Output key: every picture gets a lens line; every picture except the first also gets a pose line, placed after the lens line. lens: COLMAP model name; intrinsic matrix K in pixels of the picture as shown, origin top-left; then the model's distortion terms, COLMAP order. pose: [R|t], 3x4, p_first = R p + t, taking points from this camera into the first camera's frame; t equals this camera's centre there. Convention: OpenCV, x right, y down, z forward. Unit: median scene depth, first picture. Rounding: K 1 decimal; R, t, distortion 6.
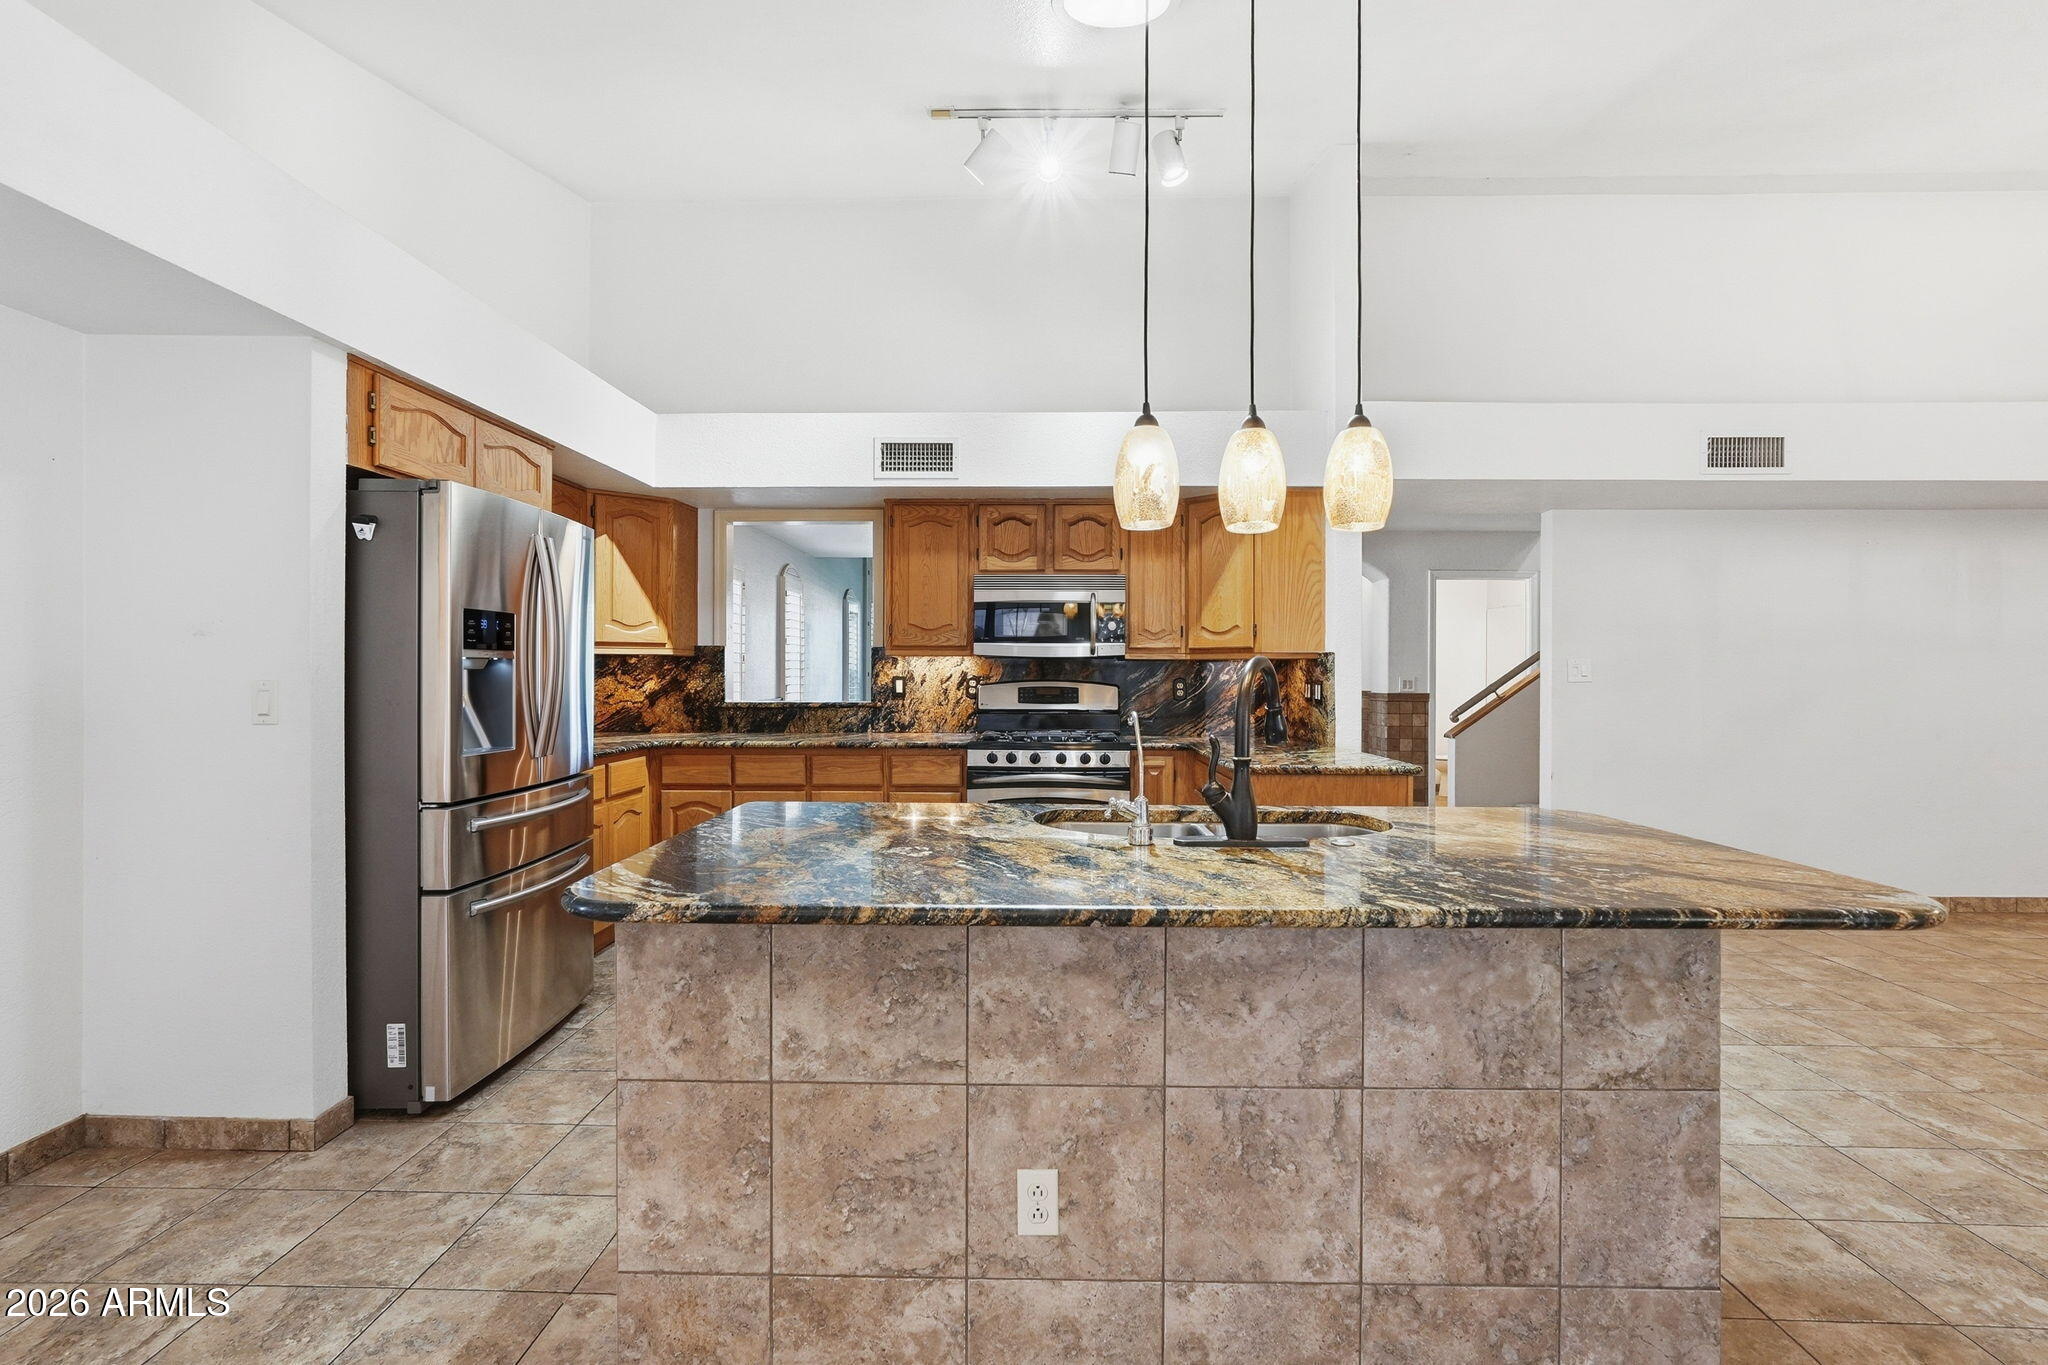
lens RADIAL K [[926.5, 0, 1009.0], [0, 926.5, 672.7], [0, 0, 1]] dist [-0.004196, 0.003019]
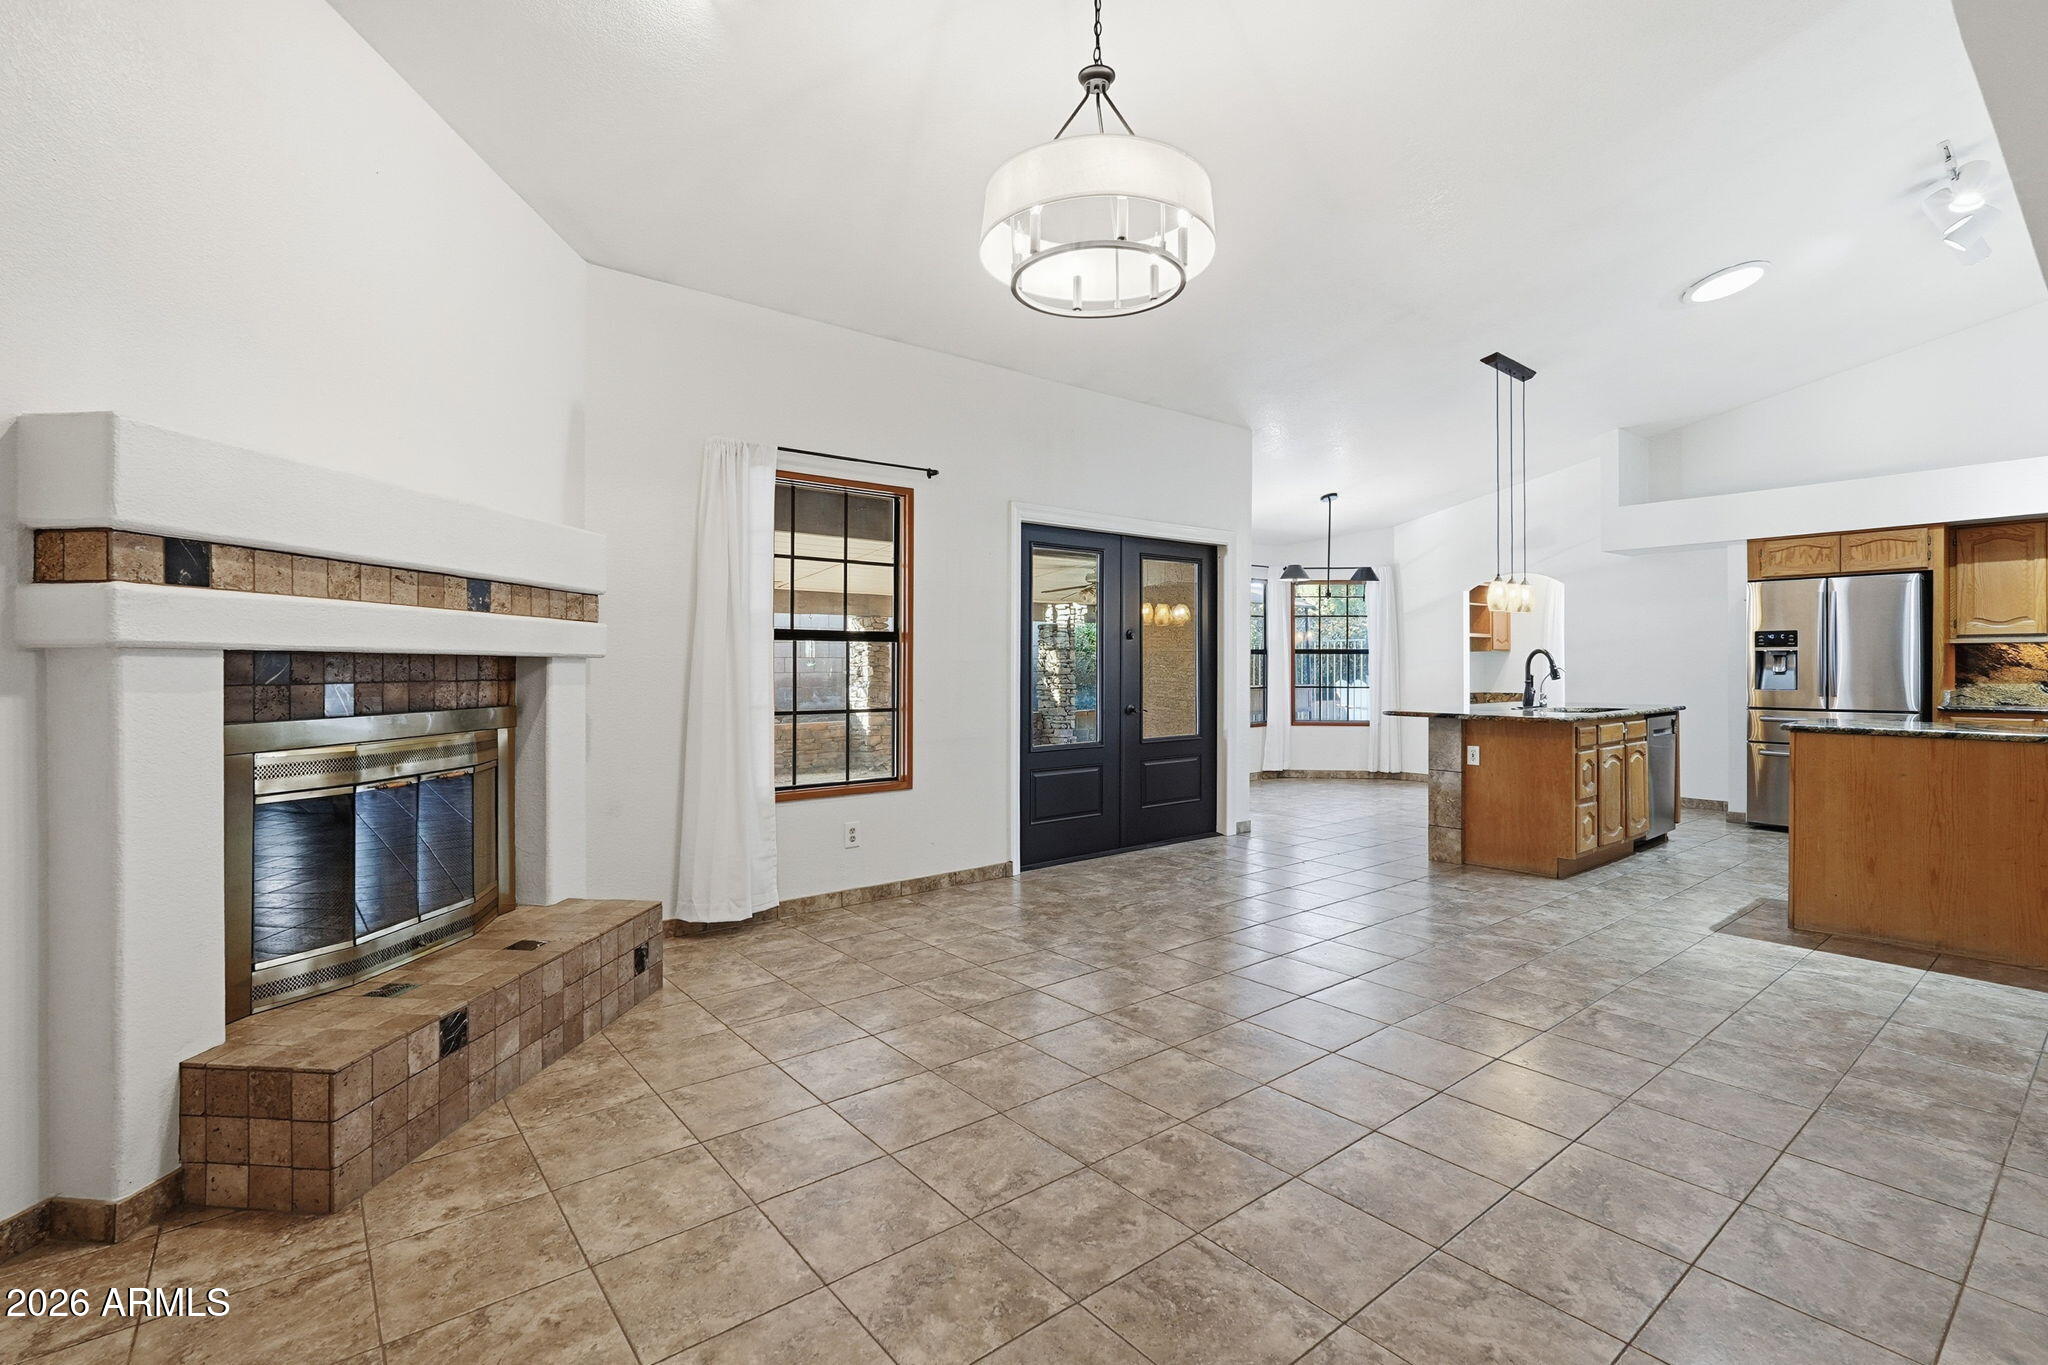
lens RADIAL K [[926.5, 0, 1024.7], [0, 926.5, 662.8], [0, 0, 1]] dist [-0.004196, 0.003019]
pose [[-0.760676, -0.007049, -0.649093, 1.409845], [-0.004611, 0.999974, -0.005456, 0.021663], [0.649115, -0.001158, -0.760689, 0.891353]]
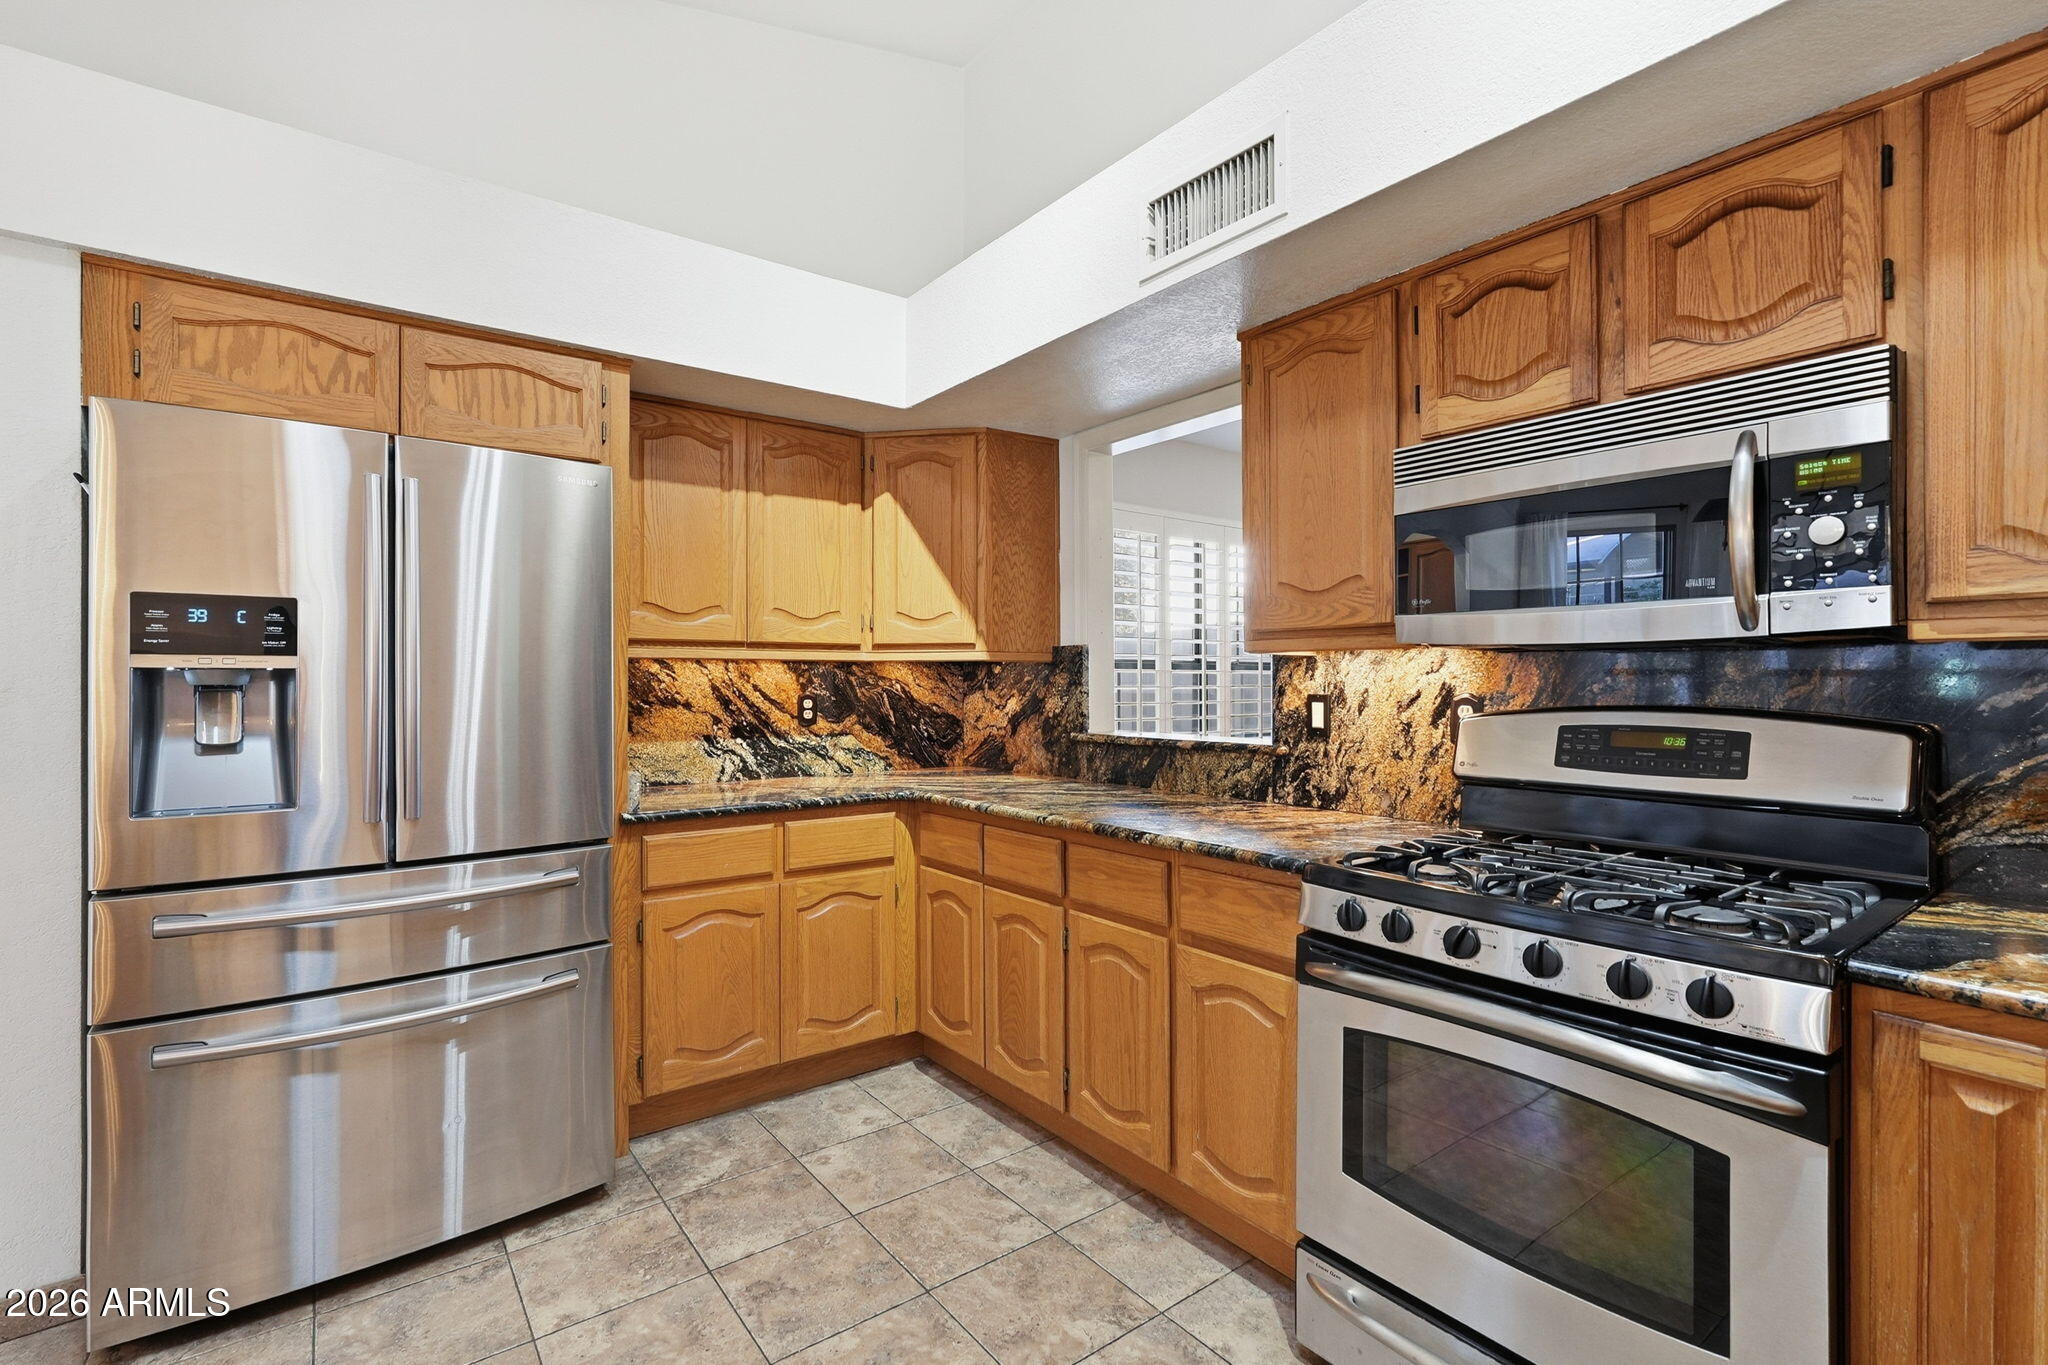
lens RADIAL K [[926.5, 0, 1021.6], [0, 926.5, 677.0], [0, 0, 1]] dist [-0.004196, 0.003019]
pose [[0.631029, -0.007496, -0.775723, 0.168818], [0.002184, 0.999967, -0.007886, -0.001866], [0.775756, 0.003282, 0.631024, 0.588458]]
